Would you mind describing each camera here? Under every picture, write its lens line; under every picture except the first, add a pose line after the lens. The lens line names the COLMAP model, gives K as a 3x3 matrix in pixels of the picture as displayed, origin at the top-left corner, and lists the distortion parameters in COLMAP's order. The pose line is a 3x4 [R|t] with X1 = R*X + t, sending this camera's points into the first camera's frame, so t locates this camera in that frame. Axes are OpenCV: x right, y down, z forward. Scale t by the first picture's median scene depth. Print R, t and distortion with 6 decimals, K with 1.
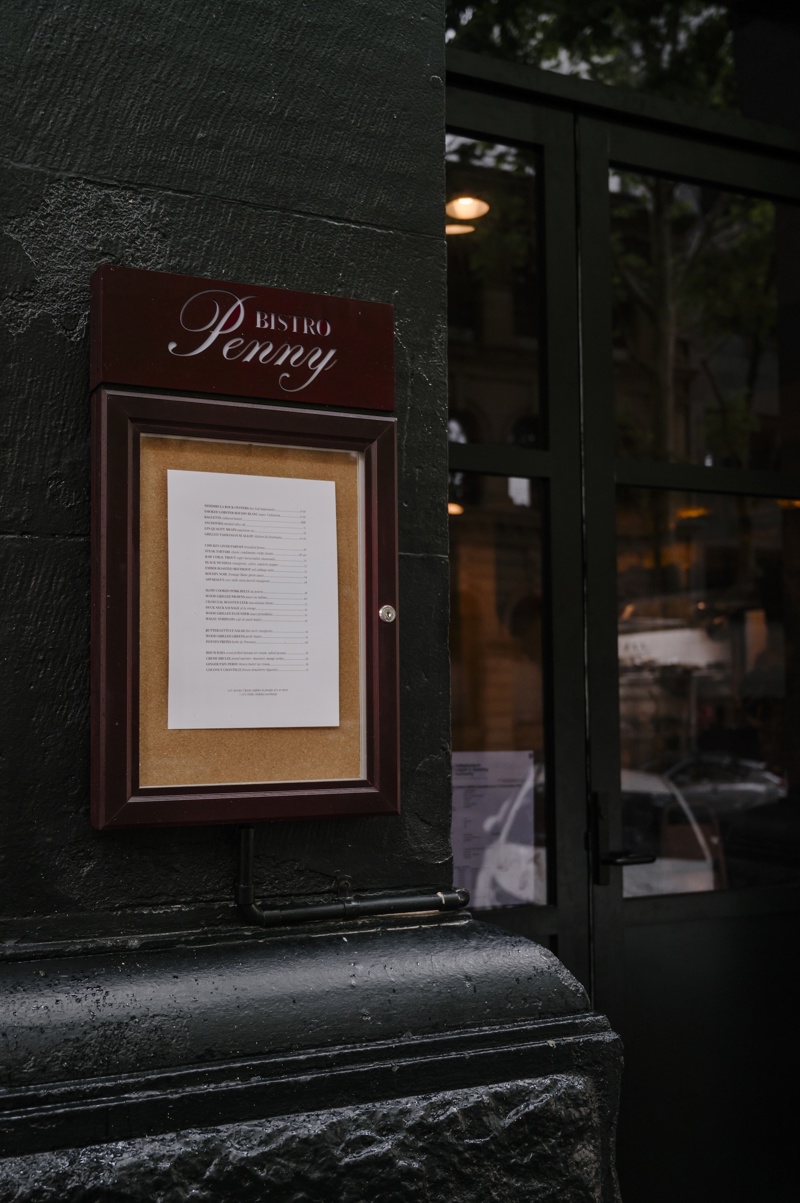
lens RADIAL K [[1320.2, 0, 400.2], [0, 1320.2, 603.4], [0, 0, 1]] dist [-0.017460, 0.000000]
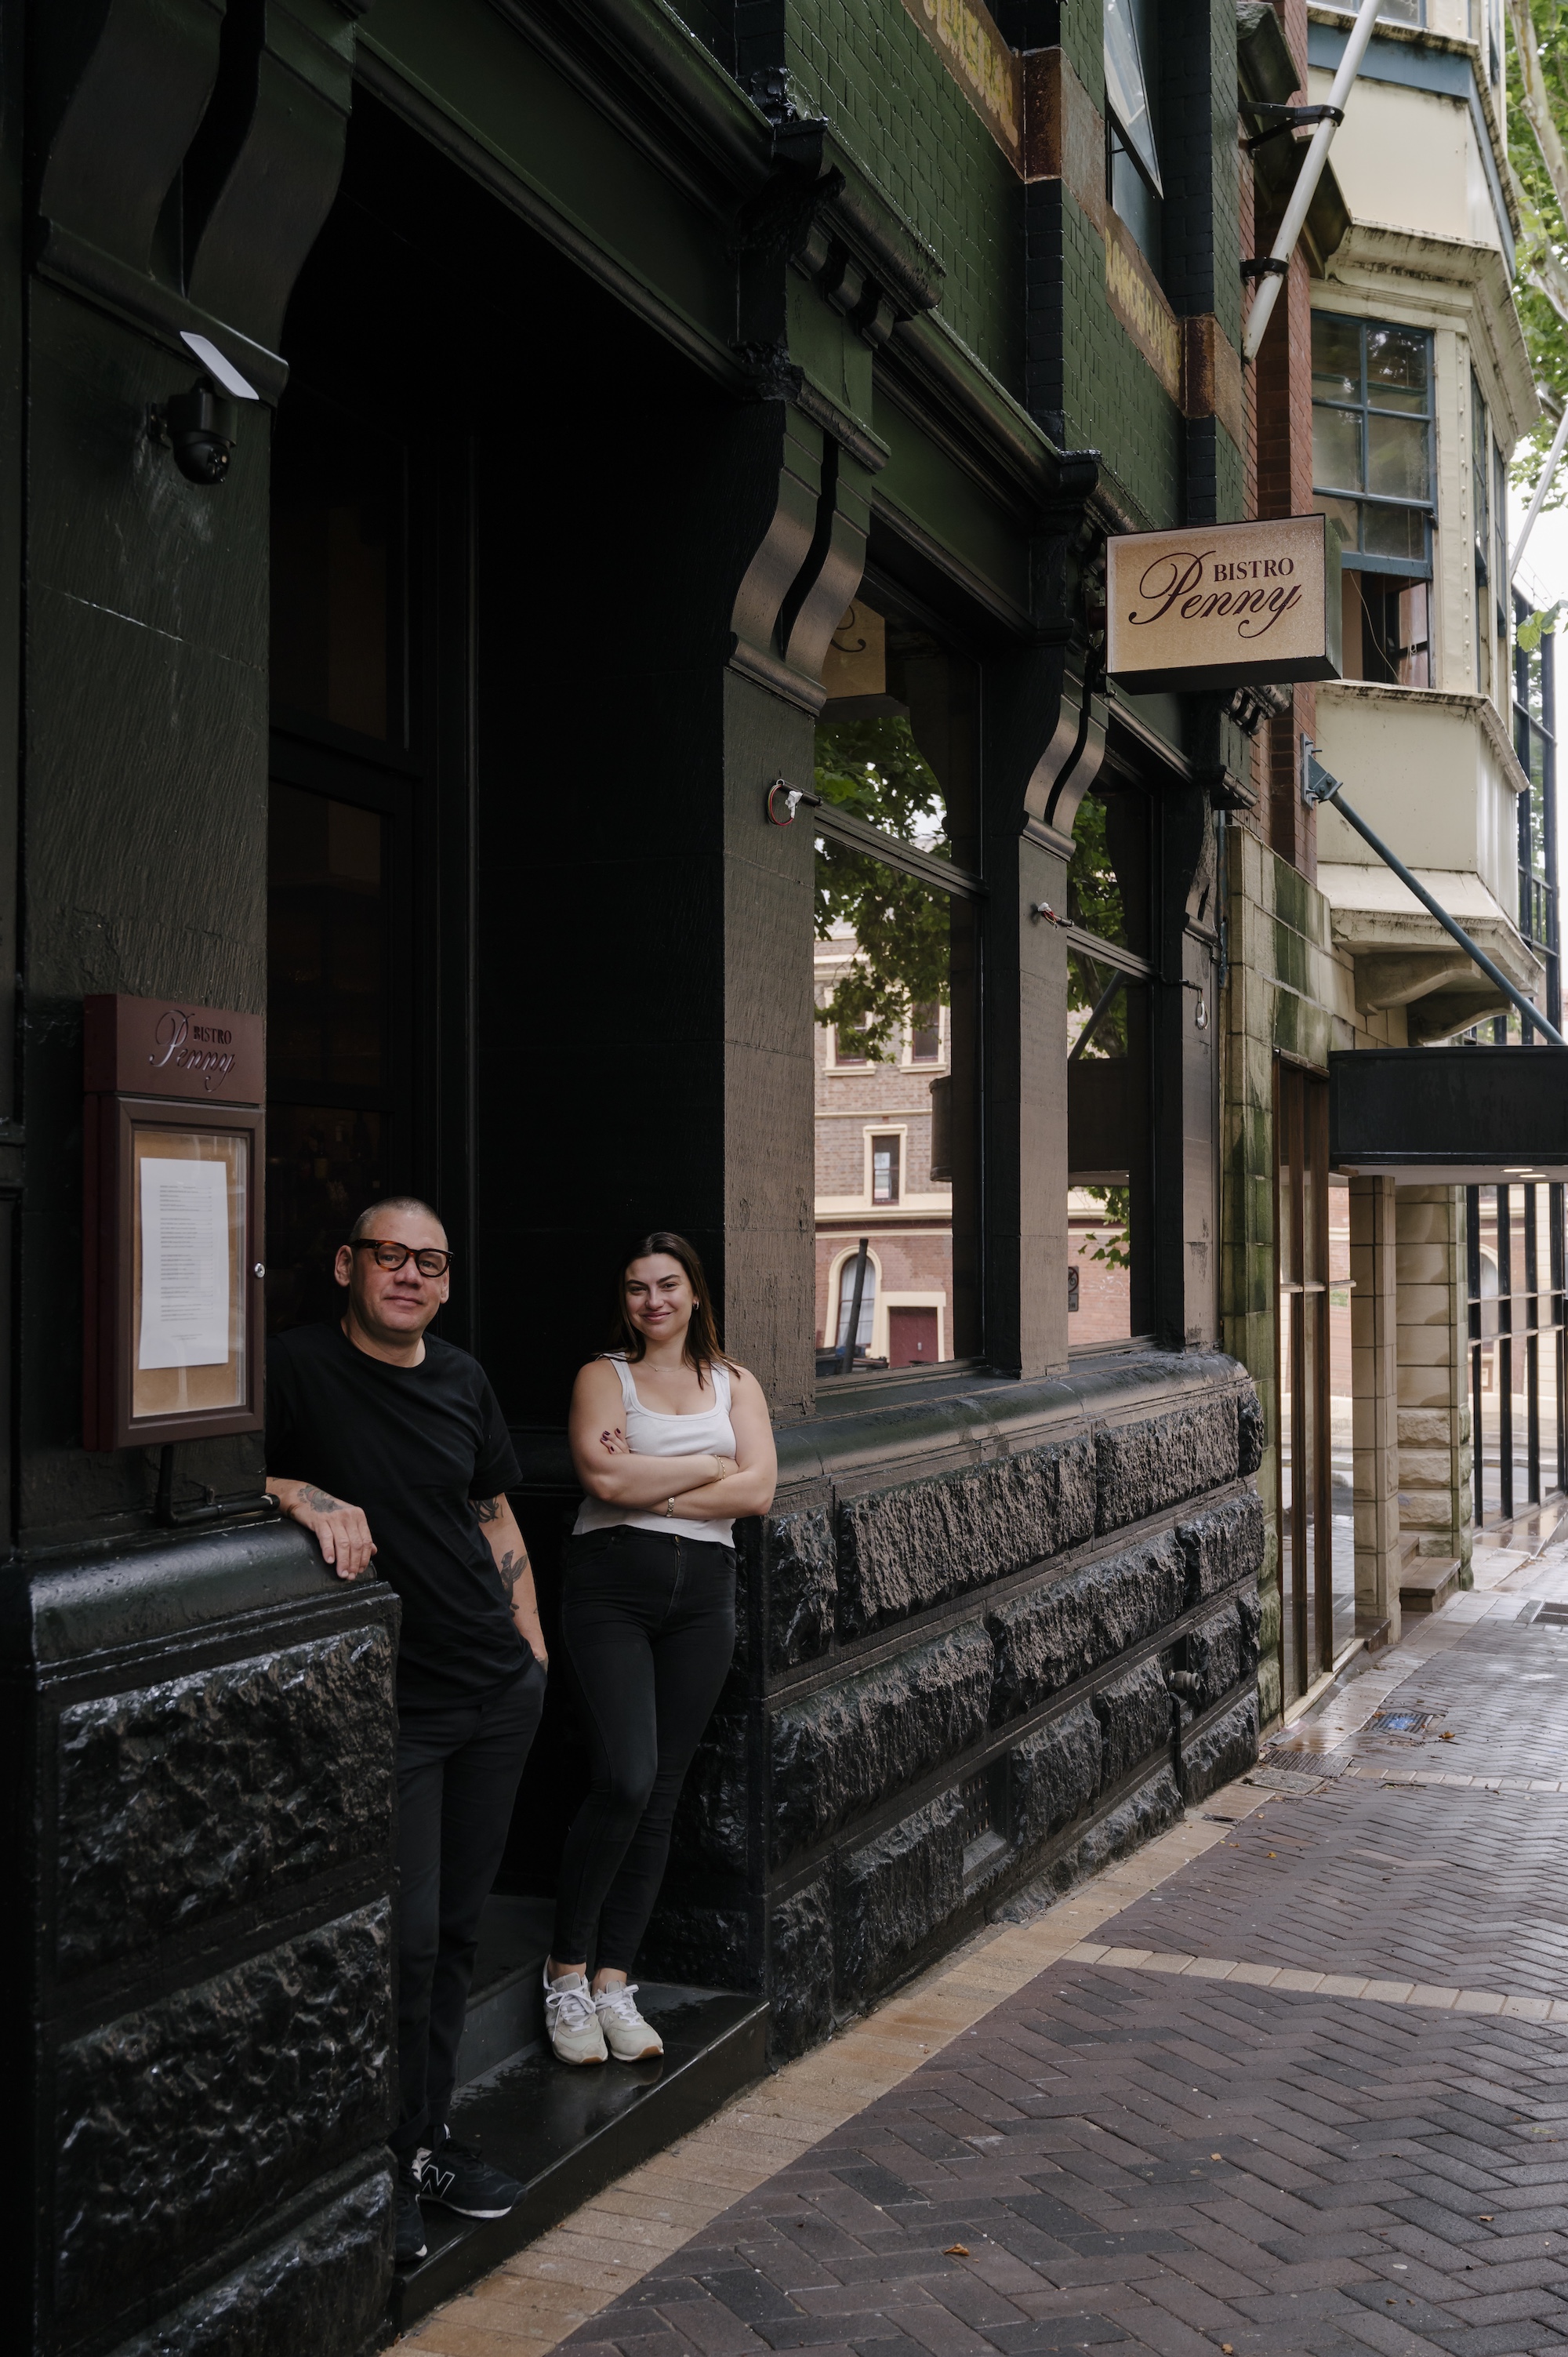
lens RADIAL K [[2554.5, 0, 782.3], [0, 2554.5, 1177.2], [0, 0, 1]] dist [0.002562, 0.000000]
pose [[0.726365, 0.032015, 0.686563, -1.354290], [-0.070464, 0.997120, 0.028052, -0.190472], [-0.683687, -0.068754, 0.726529, -1.111719]]
